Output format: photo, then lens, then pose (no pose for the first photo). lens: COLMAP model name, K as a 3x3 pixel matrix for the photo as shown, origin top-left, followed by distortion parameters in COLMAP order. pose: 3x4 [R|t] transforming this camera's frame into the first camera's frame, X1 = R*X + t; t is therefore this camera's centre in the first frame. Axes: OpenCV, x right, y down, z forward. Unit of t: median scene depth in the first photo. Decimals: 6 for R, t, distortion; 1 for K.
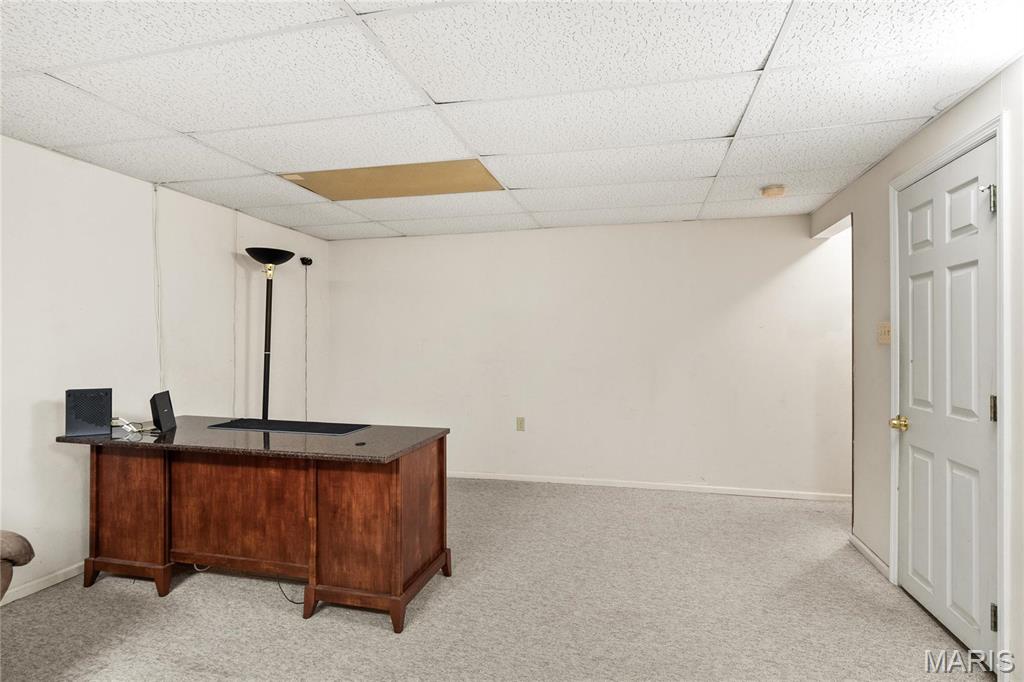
lens RADIAL K [[535.9, 0, 510.8], [0, 535.9, 336.2], [0, 0, 1]] dist [0.002582, 0.000228]
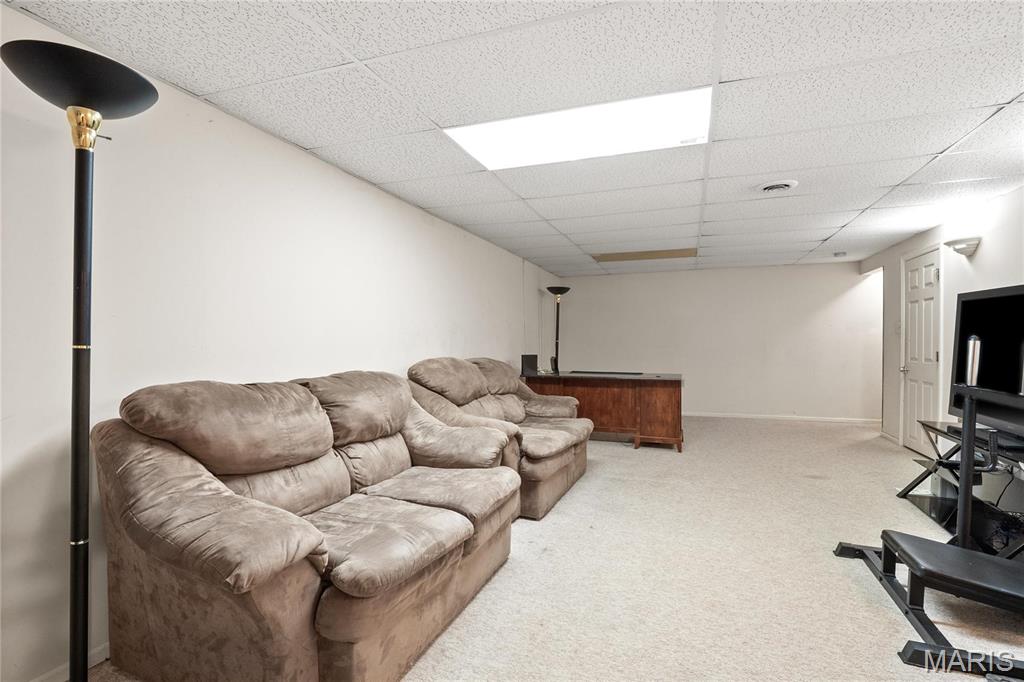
lens RADIAL K [[494.2, 0, 512.8], [0, 494.2, 345.9], [0, 0, 1]] dist [-0.002012, -0.000461]
pose [[0.995165, -0.005511, -0.098062, -0.670668], [0.007645, 0.999742, 0.021406, 0.013372], [0.097919, -0.022053, 0.994950, -1.168891]]
